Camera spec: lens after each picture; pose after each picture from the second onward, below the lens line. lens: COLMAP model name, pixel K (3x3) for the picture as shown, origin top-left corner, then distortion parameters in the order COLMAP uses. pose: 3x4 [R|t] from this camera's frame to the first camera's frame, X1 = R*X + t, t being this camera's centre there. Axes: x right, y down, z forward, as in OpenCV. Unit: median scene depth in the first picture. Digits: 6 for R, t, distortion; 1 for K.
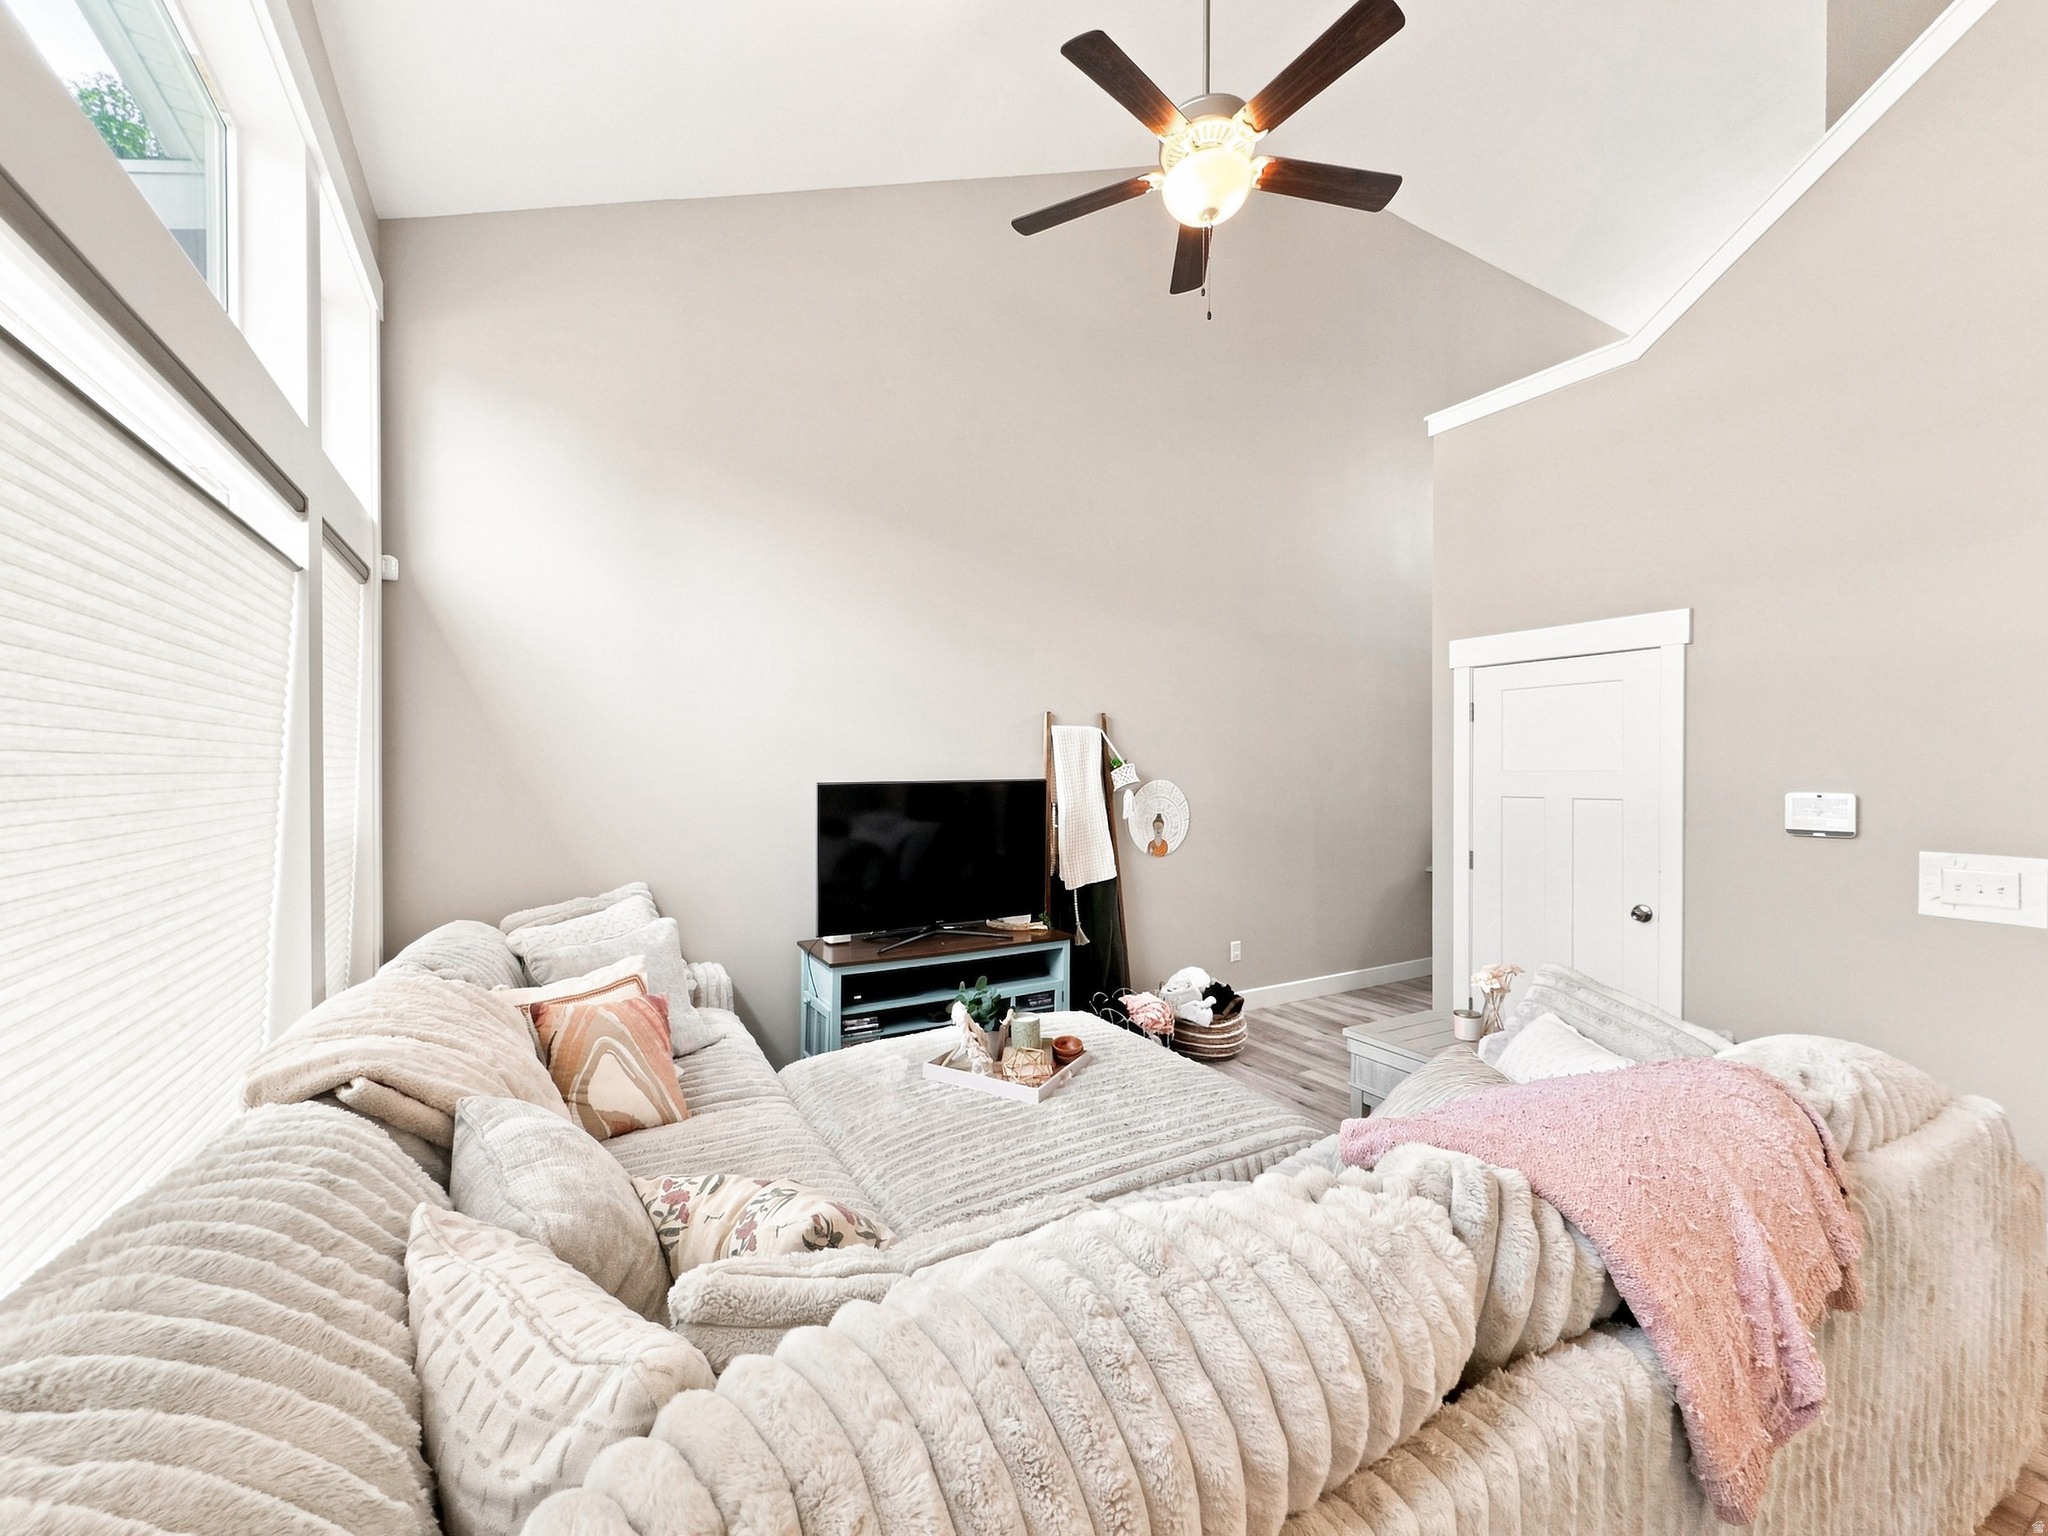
lens RADIAL K [[829.4, 0, 1021.4], [0, 829.4, 773.9], [0, 0, 1]] dist [-0.001143, 0.000075]
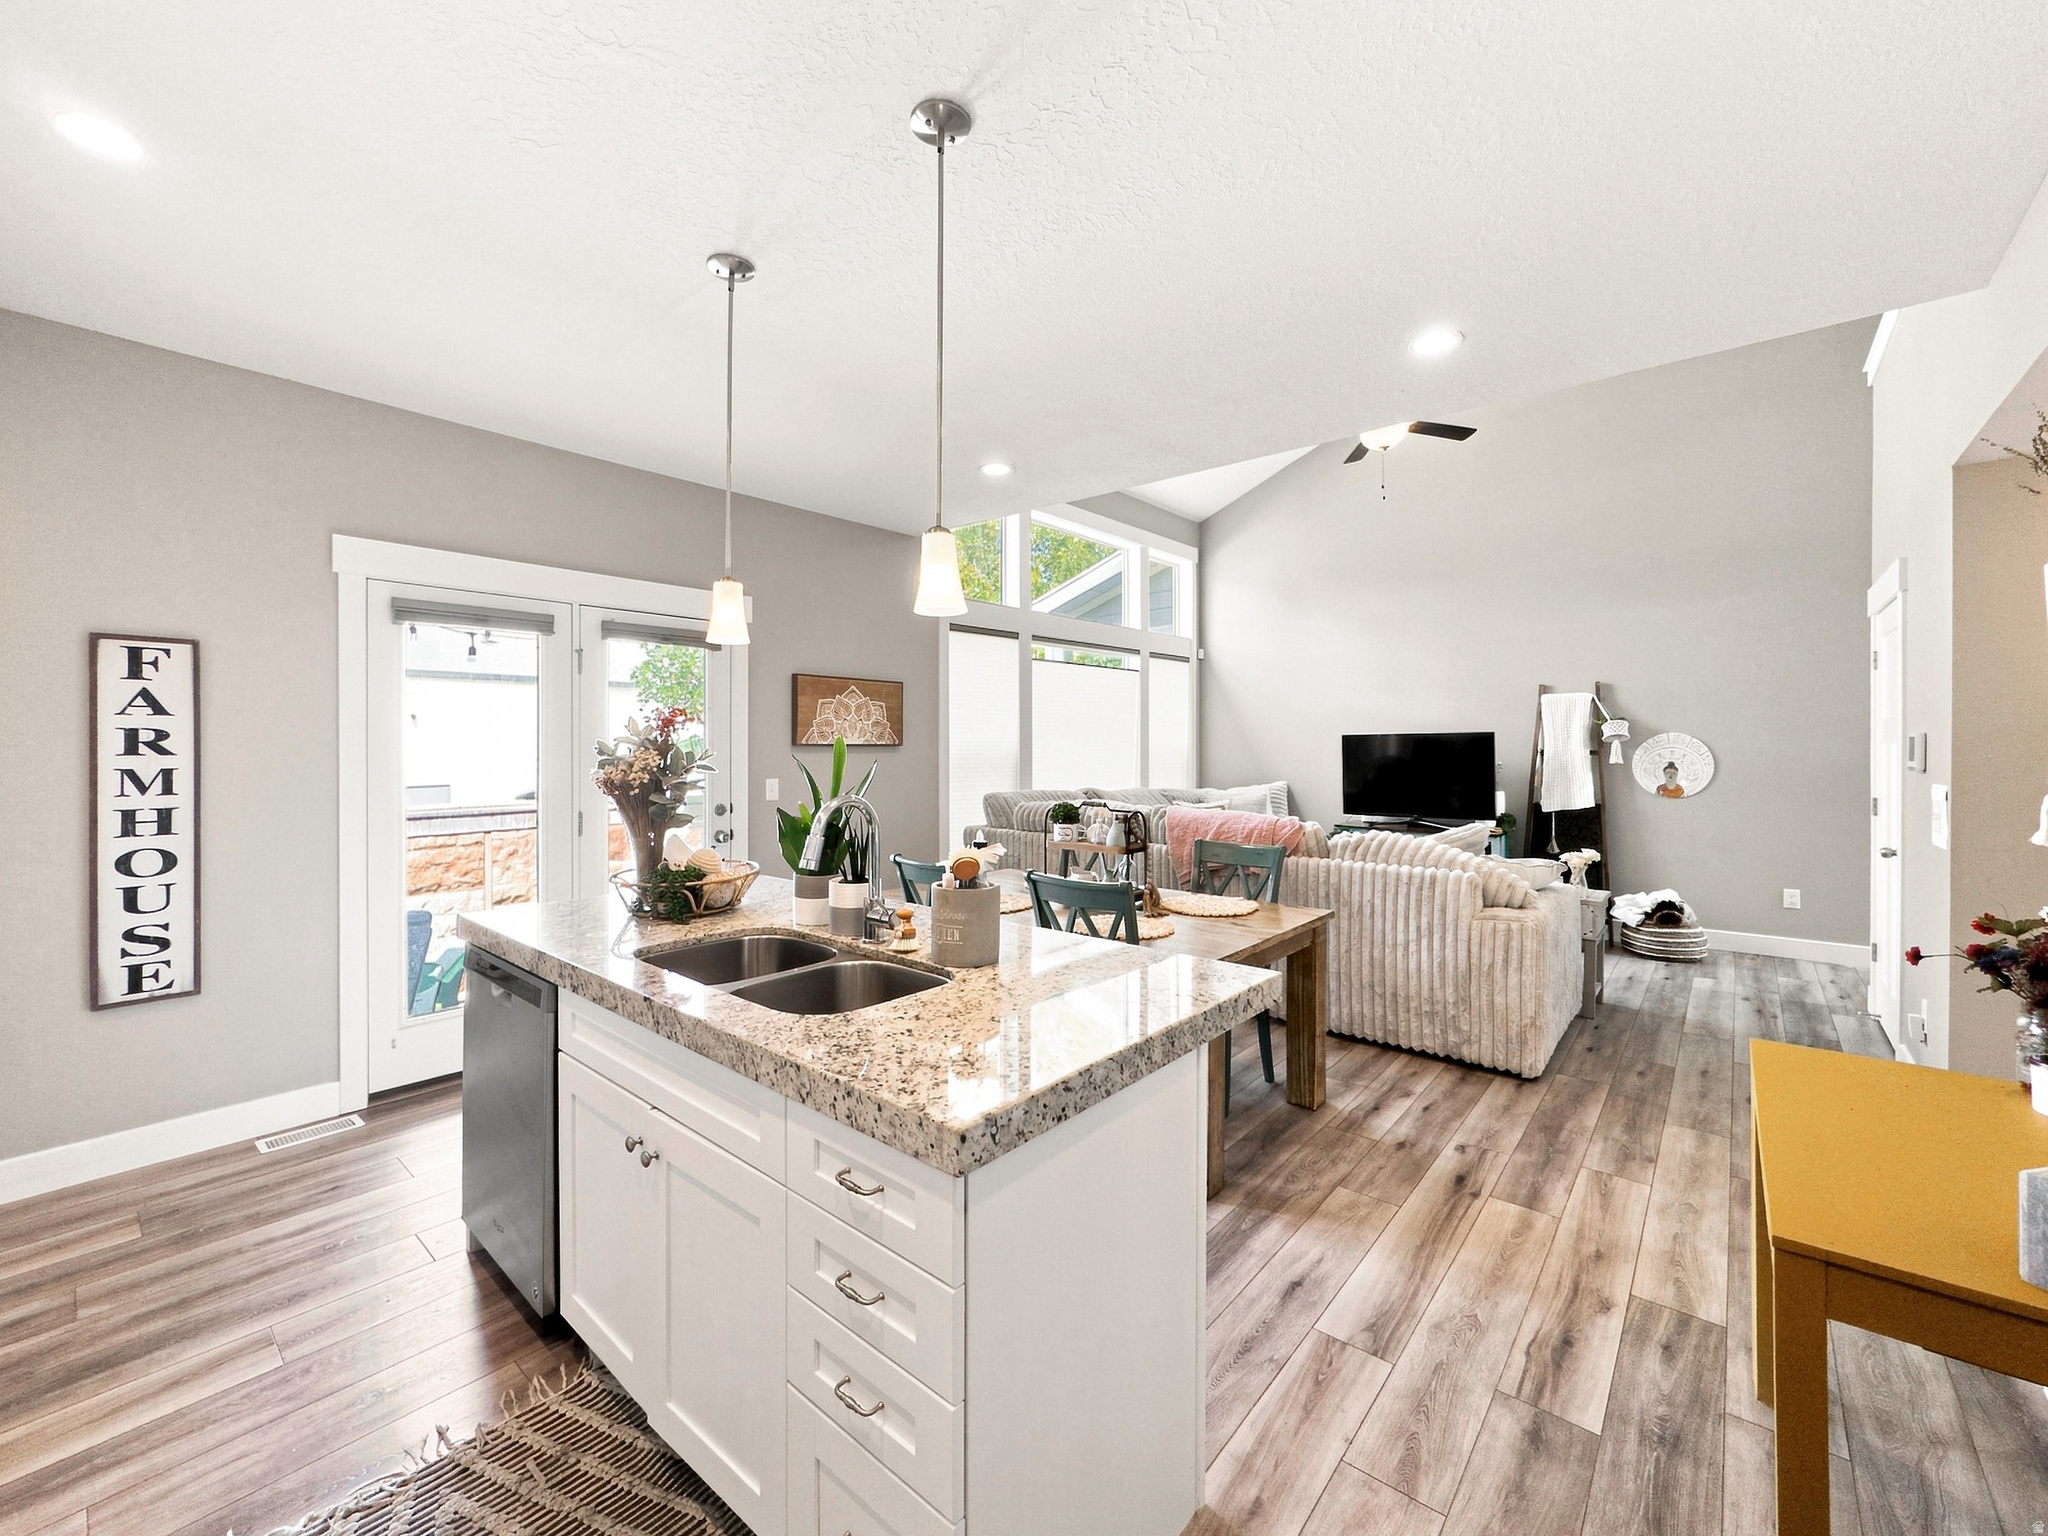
lens RADIAL K [[839.0, 0, 1025.2], [0, 839.0, 754.0], [0, 0, 1]] dist [0.000463, -0.000123]
pose [[0.337089, 0.009357, -0.941426, 1.164487], [-0.005131, 0.999954, 0.008102, 0.037717], [0.941459, 0.002099, 0.337121, -0.316628]]
